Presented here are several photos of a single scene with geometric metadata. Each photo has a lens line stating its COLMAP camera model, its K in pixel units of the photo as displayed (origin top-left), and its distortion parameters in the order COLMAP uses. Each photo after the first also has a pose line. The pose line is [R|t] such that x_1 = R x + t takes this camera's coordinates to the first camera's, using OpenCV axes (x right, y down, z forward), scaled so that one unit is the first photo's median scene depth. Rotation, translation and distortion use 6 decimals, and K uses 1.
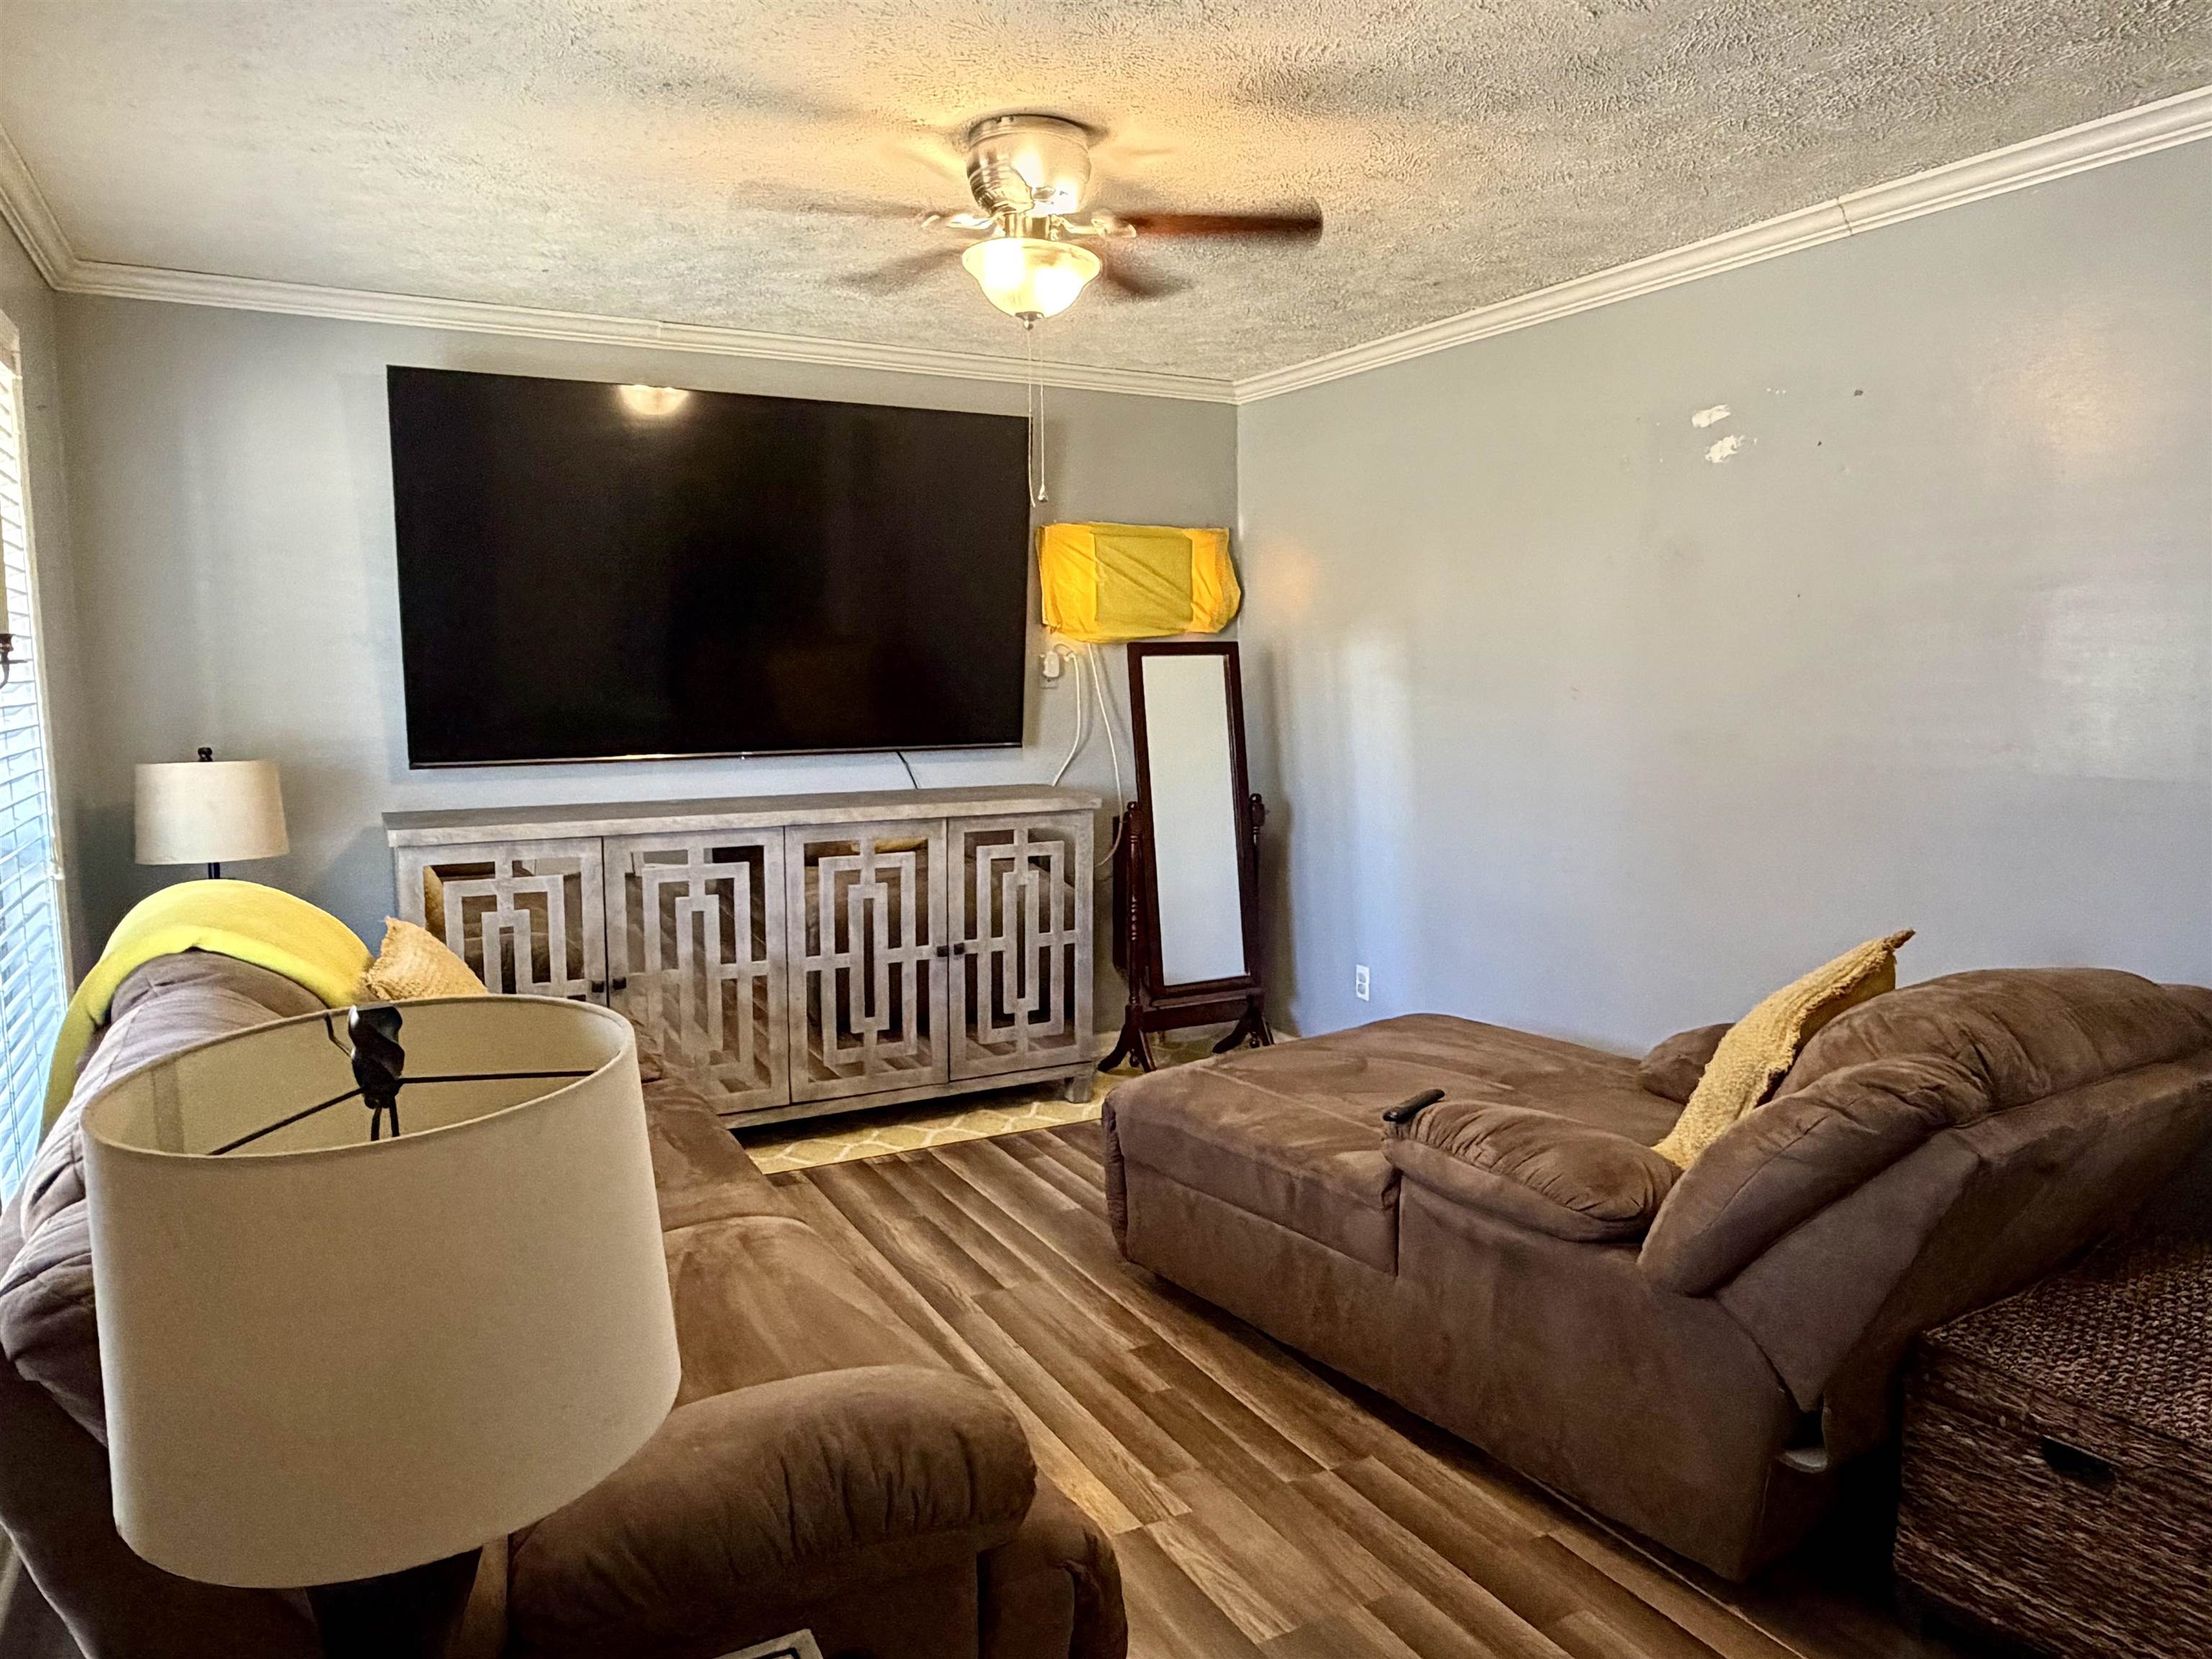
lens RADIAL K [[1442.8, 0, 1099.6], [0, 1442.8, 840.2], [0, 0, 1]] dist [-0.005076, -0.000989]
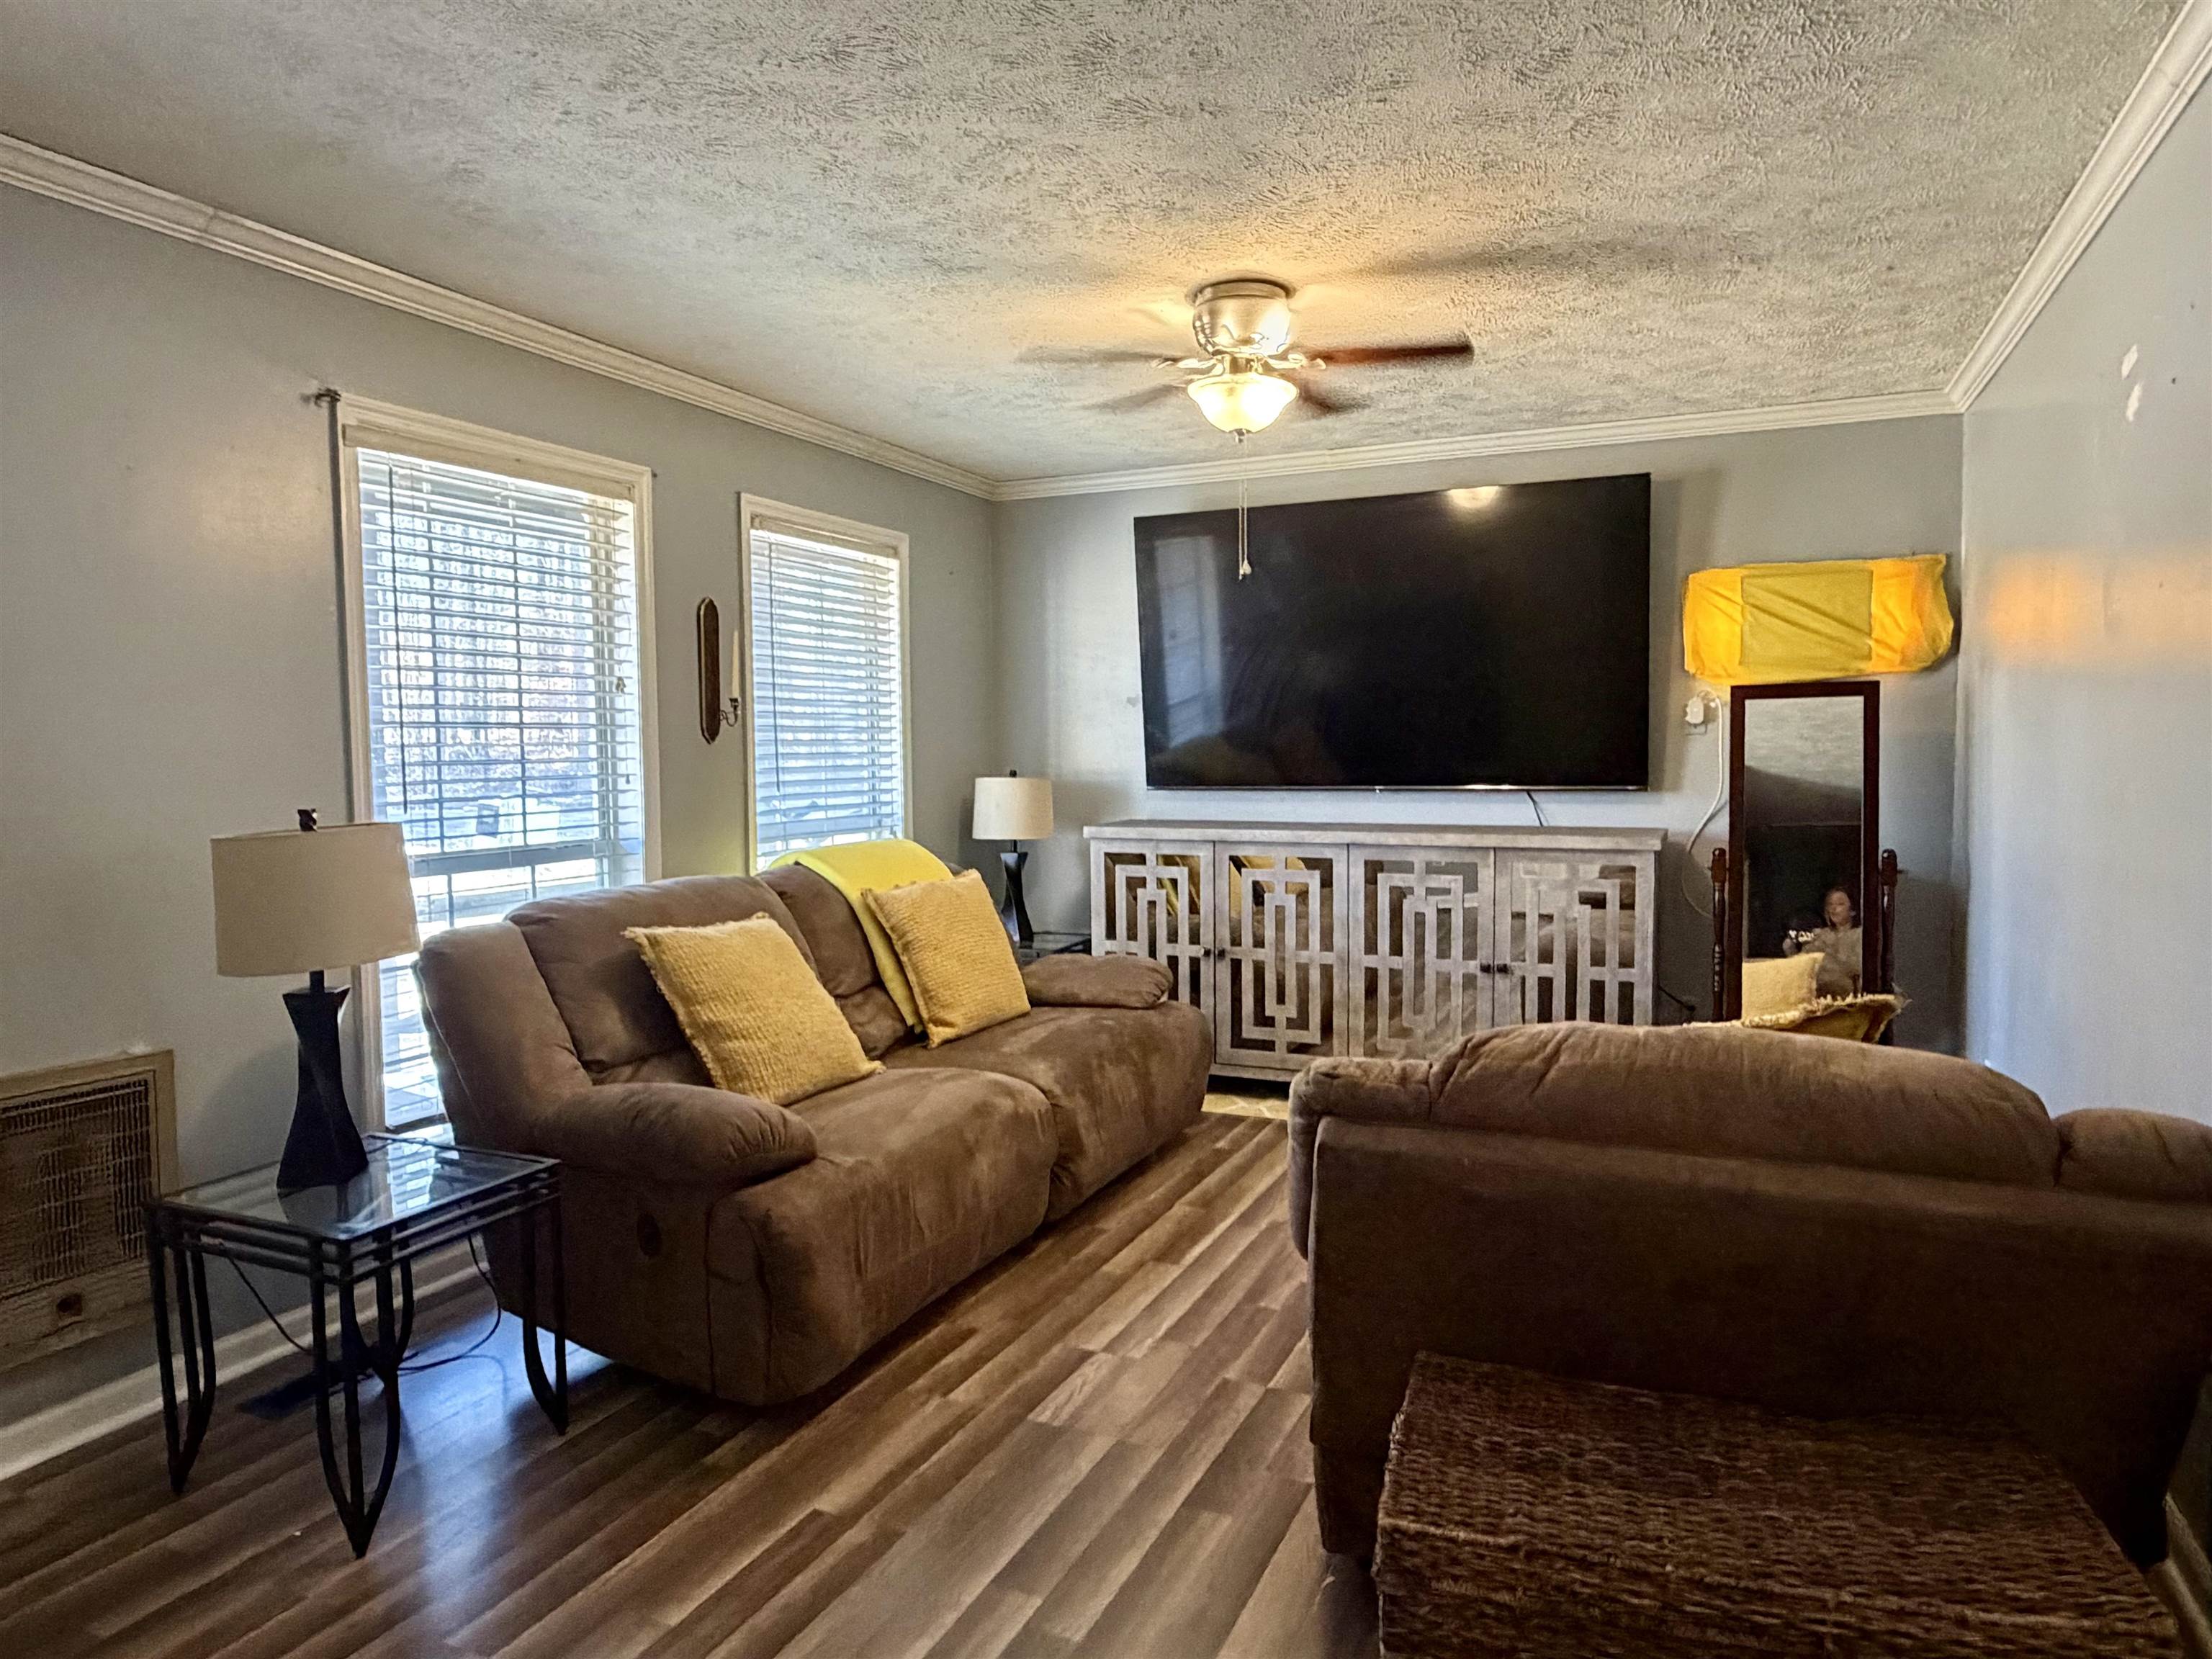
lens RADIAL K [[1399.5, 0, 1094.5], [0, 1399.5, 816.6], [0, 0, 1]] dist [0.003797, -0.000808]
pose [[0.605878, 0.041214, -0.794489, 0.588539], [-0.088309, 0.995970, -0.015679, 0.004573], [0.790641, 0.079660, 0.607076, 0.102565]]
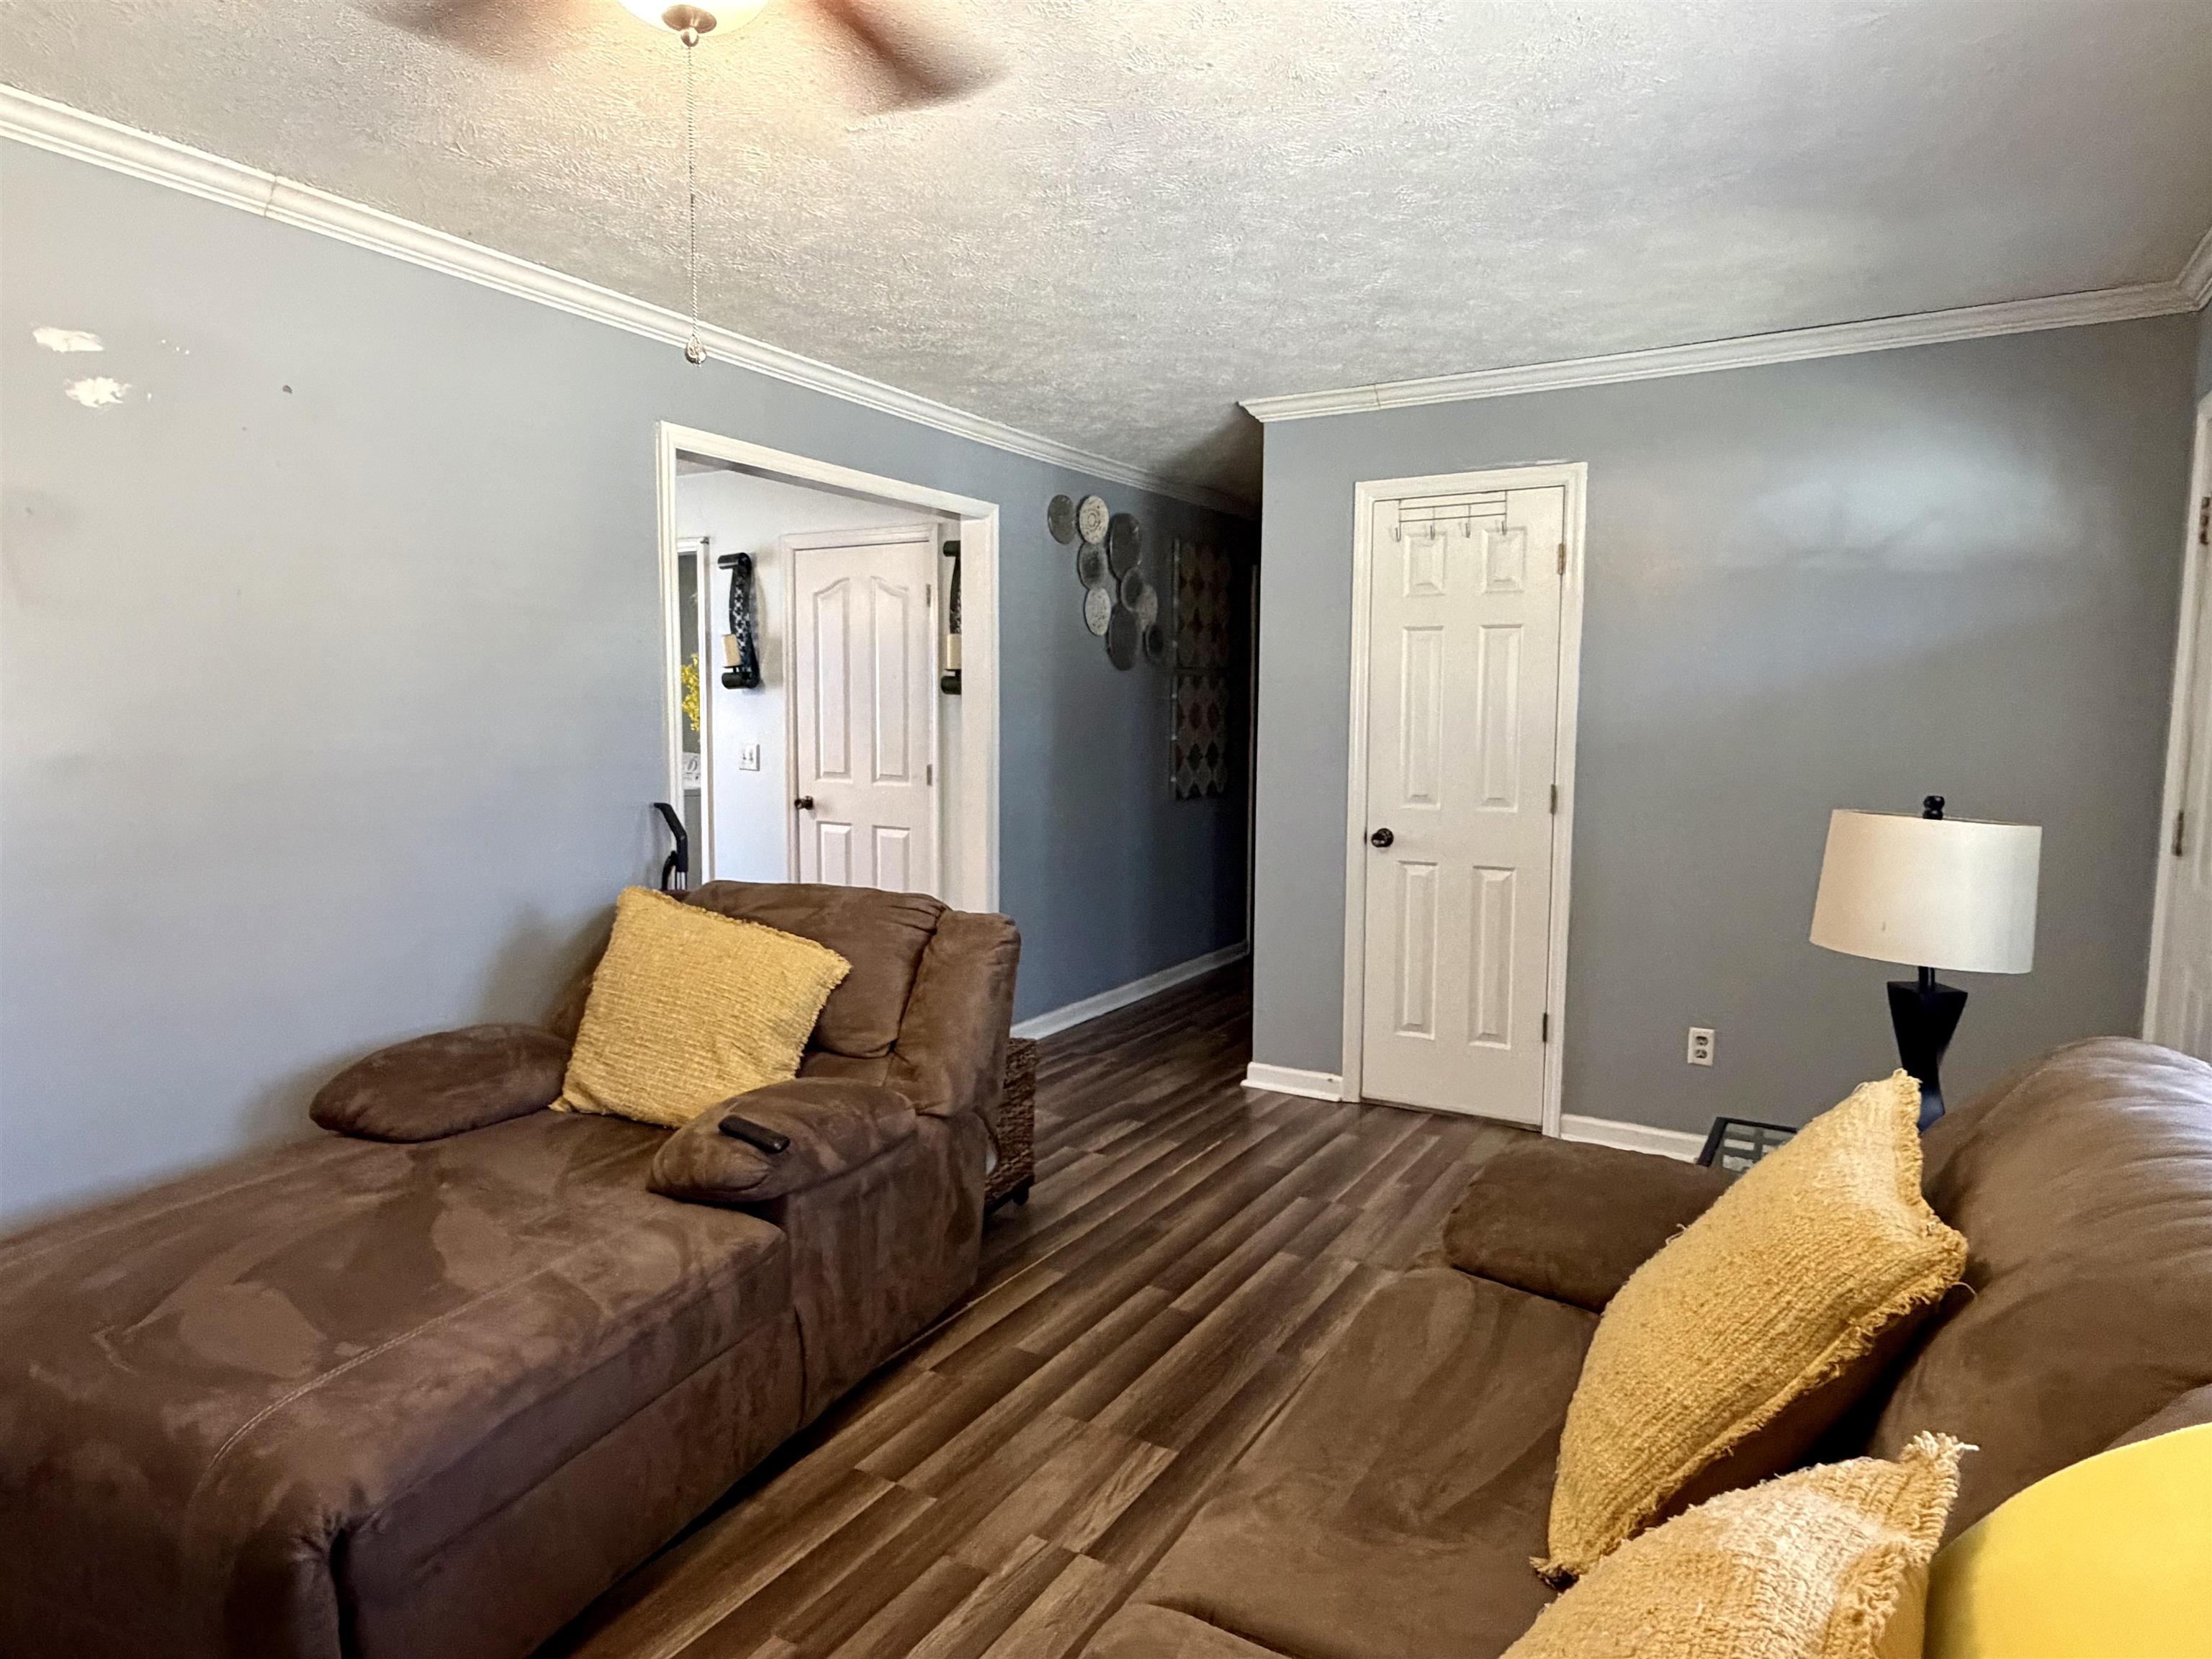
lens RADIAL K [[1299.2, 0, 1090.9], [0, 1299.2, 824.9], [0, 0, 1]] dist [0.002825, -0.000235]
pose [[-0.505405, -0.083508, 0.858832, -0.395502], [0.088126, 0.985106, 0.147646, -0.080879], [-0.858370, 0.150306, -0.490518, 0.775656]]
